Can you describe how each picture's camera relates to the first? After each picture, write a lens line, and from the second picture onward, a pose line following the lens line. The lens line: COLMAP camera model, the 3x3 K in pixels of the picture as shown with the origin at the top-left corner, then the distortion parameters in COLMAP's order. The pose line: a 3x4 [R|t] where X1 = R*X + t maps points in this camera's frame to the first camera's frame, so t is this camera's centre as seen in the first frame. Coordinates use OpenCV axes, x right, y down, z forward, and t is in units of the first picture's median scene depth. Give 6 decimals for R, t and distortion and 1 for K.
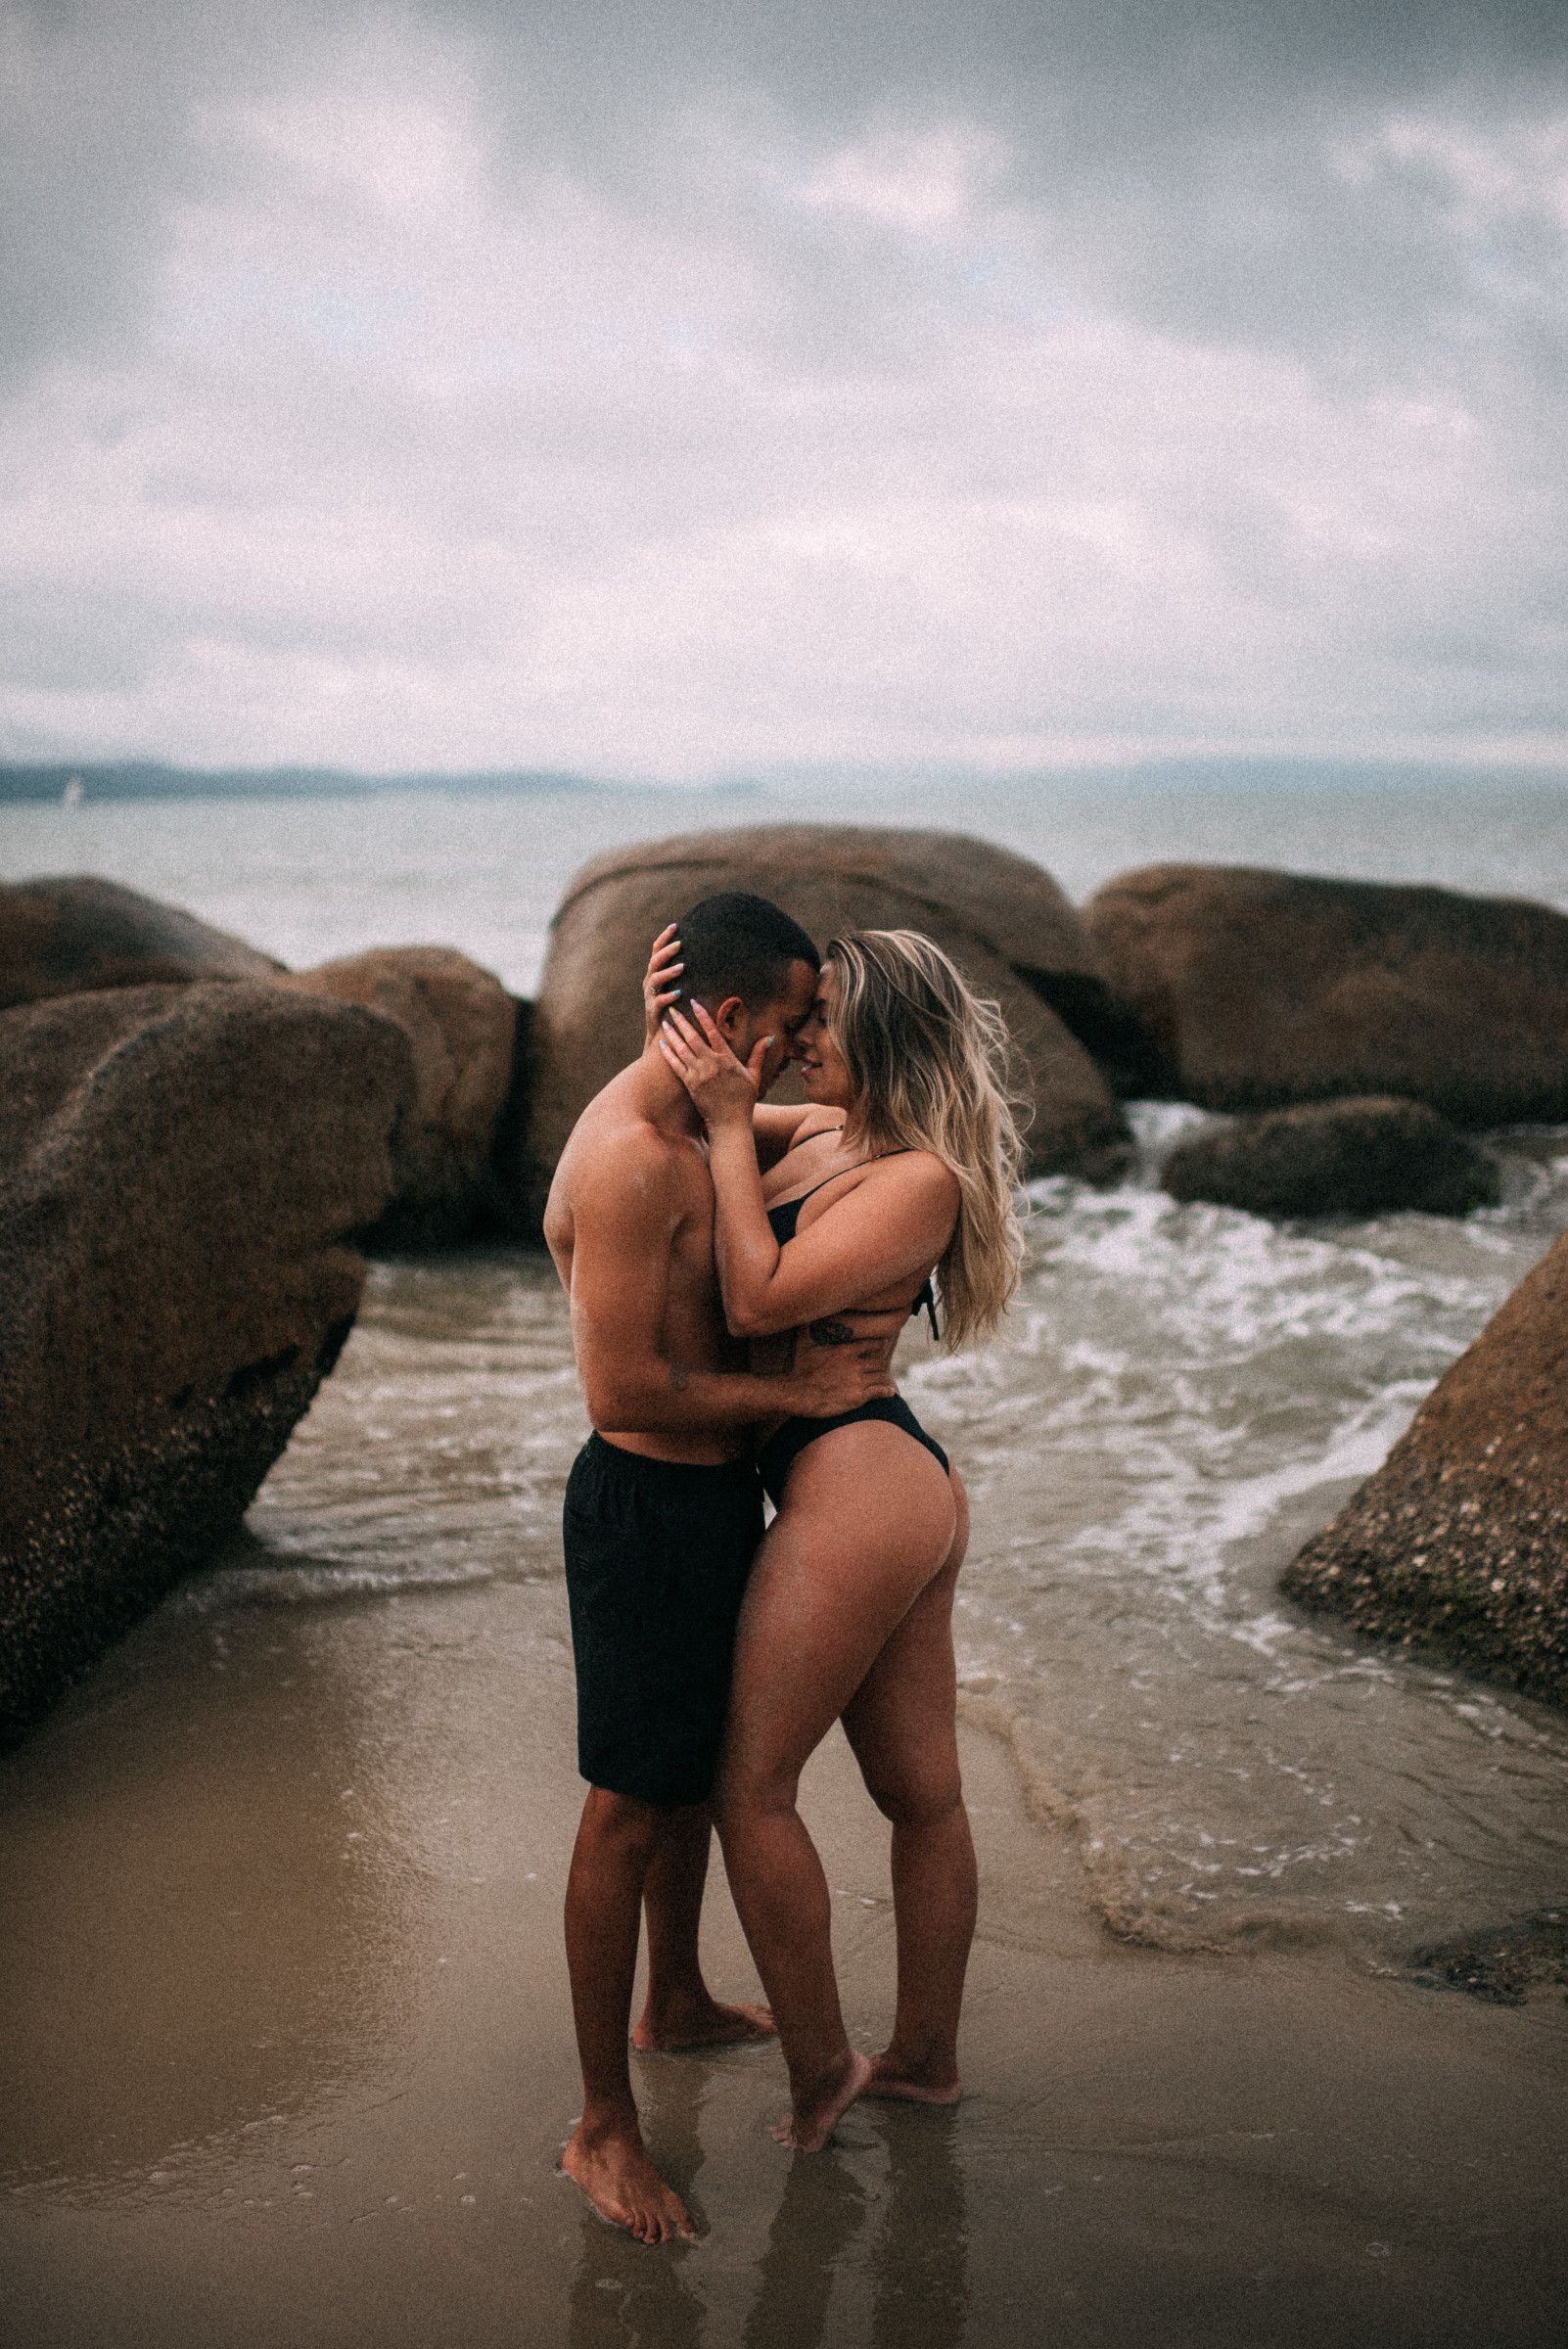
lens RADIAL K [[2324.6, 0, 784.0], [0, 2324.6, 1174.5], [0, 0, 1]] dist [-0.103237, 0.100210]
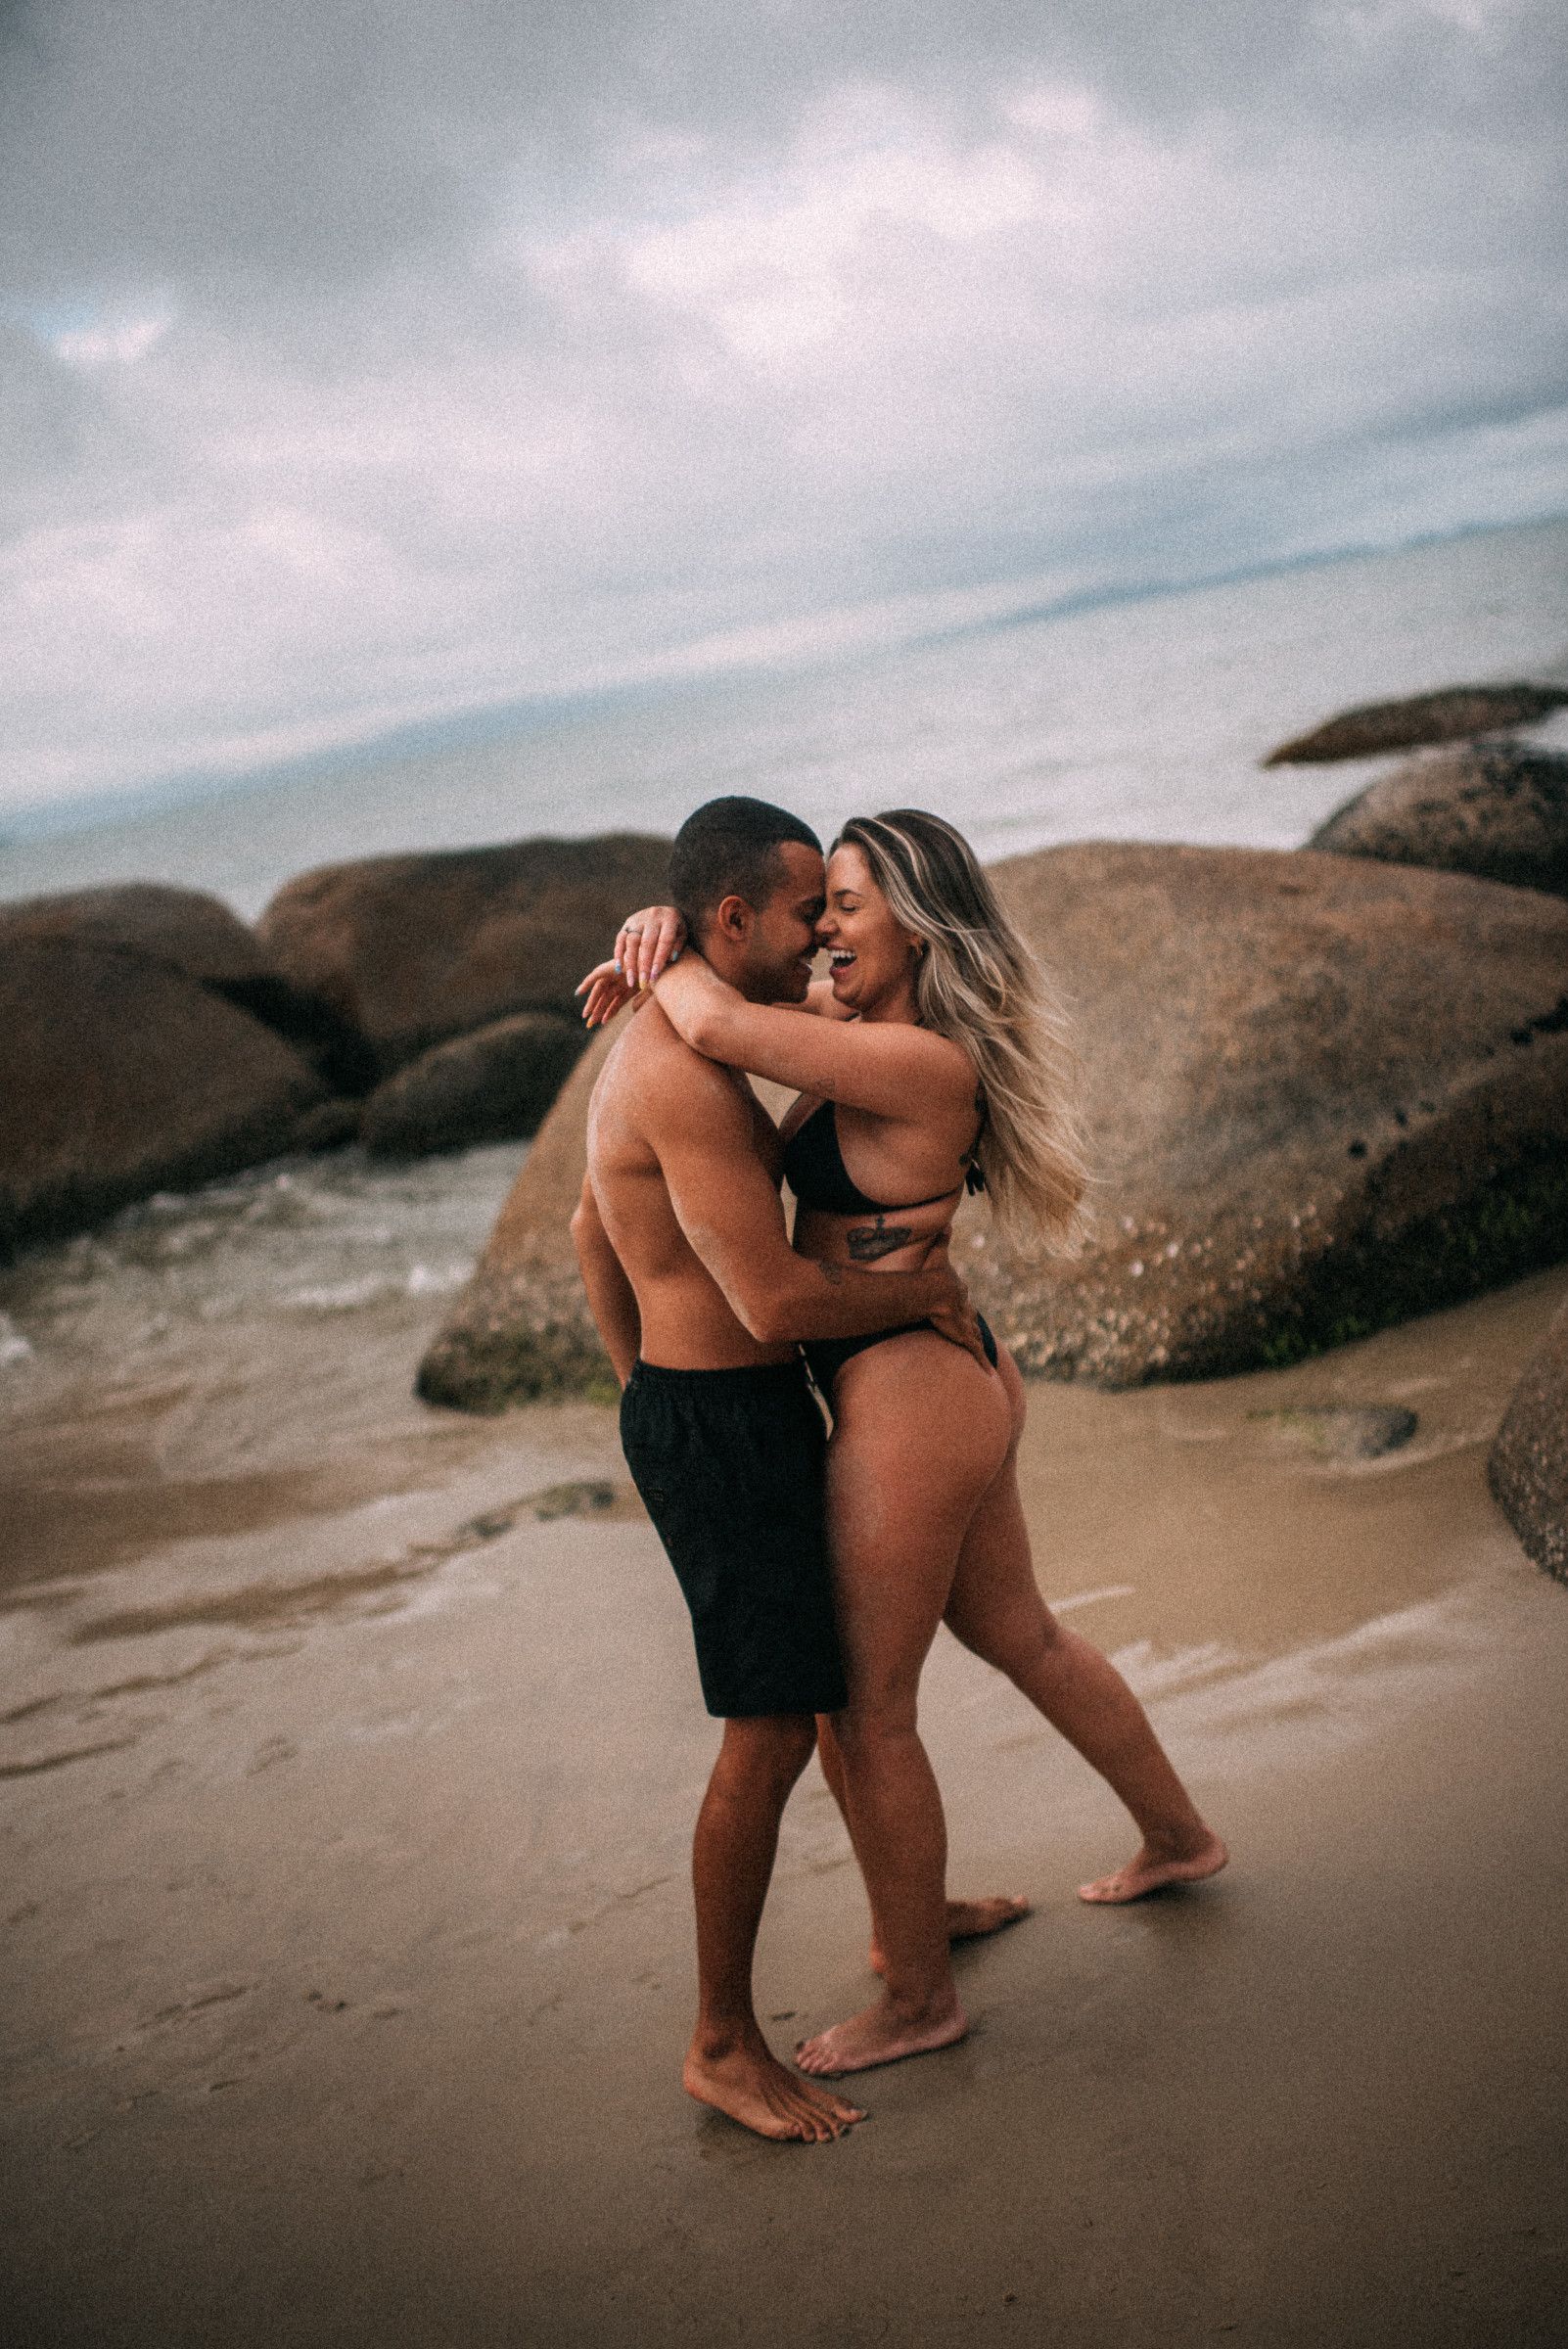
lens RADIAL K [[2350.6, 0, 805.0], [0, 2350.6, 1133.9], [0, 0, 1]] dist [-0.095649, 0.092188]
pose [[0.930425, -0.239322, 0.277549, 0.070080], [0.240126, 0.970226, 0.031628, 0.046575], [-0.276855, 0.037220, 0.960191, -0.493549]]
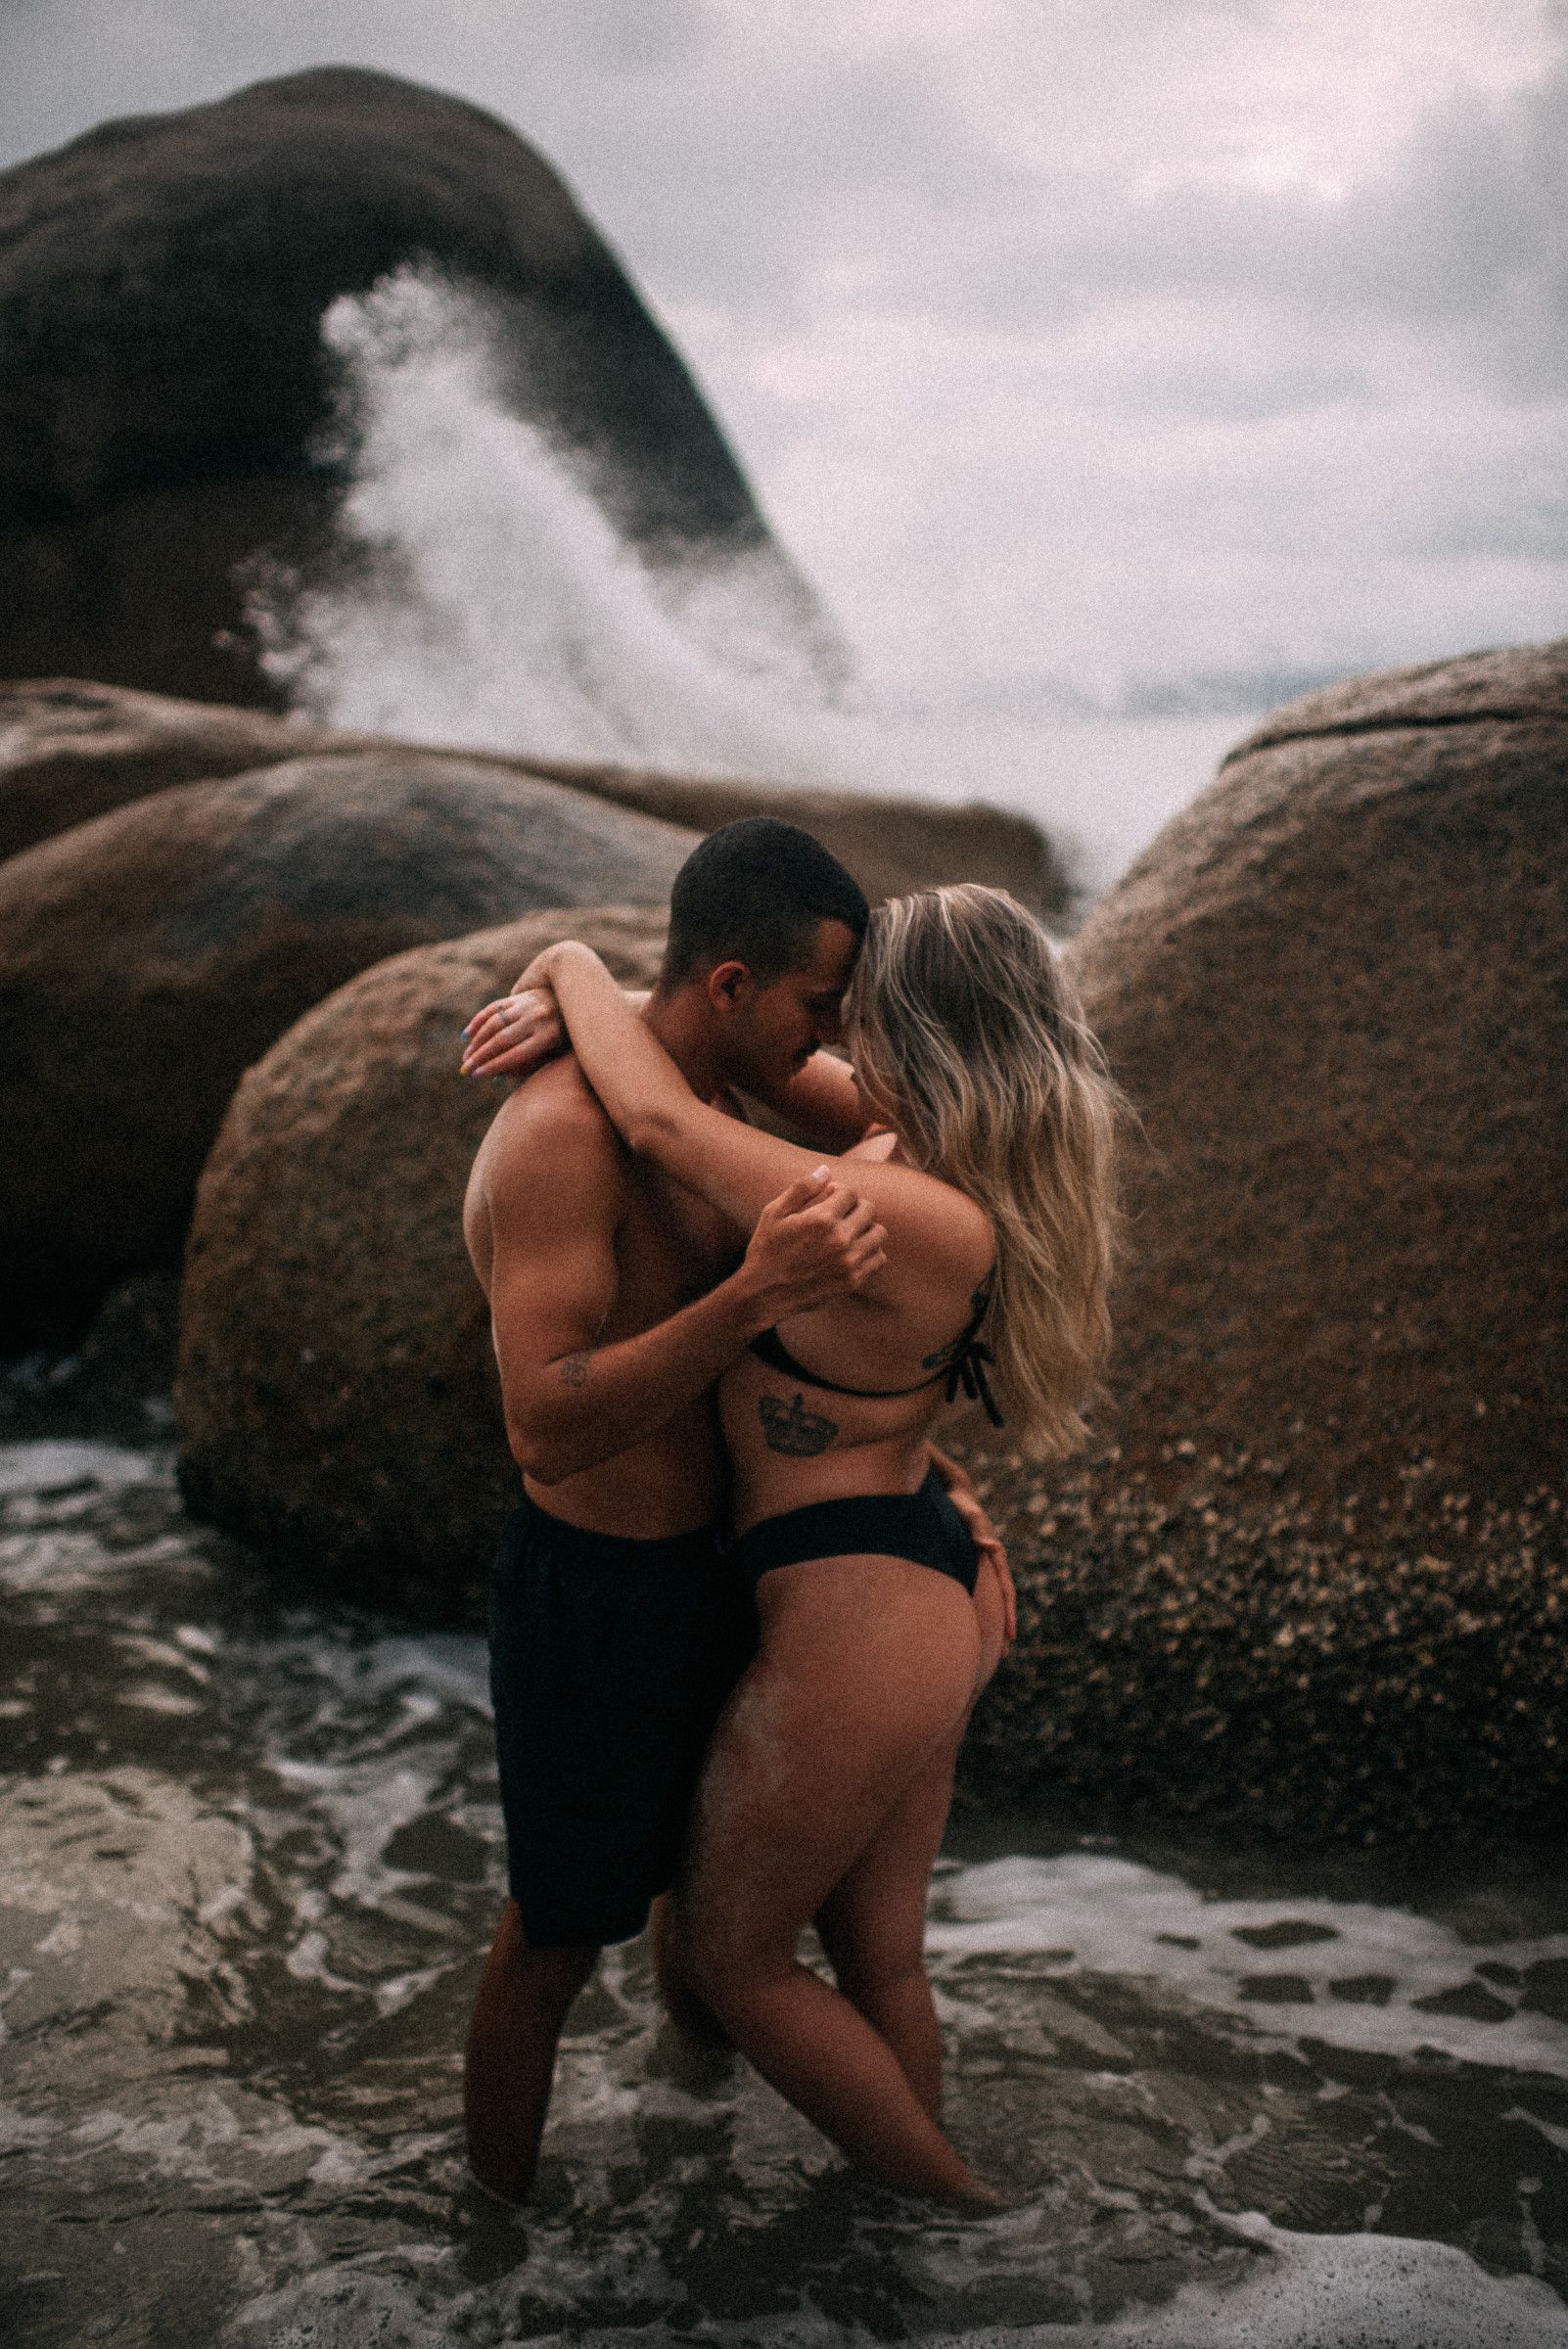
lens RADIAL K [[2364.7, 0, 784.0], [0, 2364.7, 1174.5], [0, 0, 1]] dist [-0.085867, 0.022520]
pose [[0.763944, 0.100207, -0.637454, 0.255935], [-0.075709, 0.994965, 0.065675, -0.150730], [0.640826, -0.001911, 0.767684, 1.265496]]
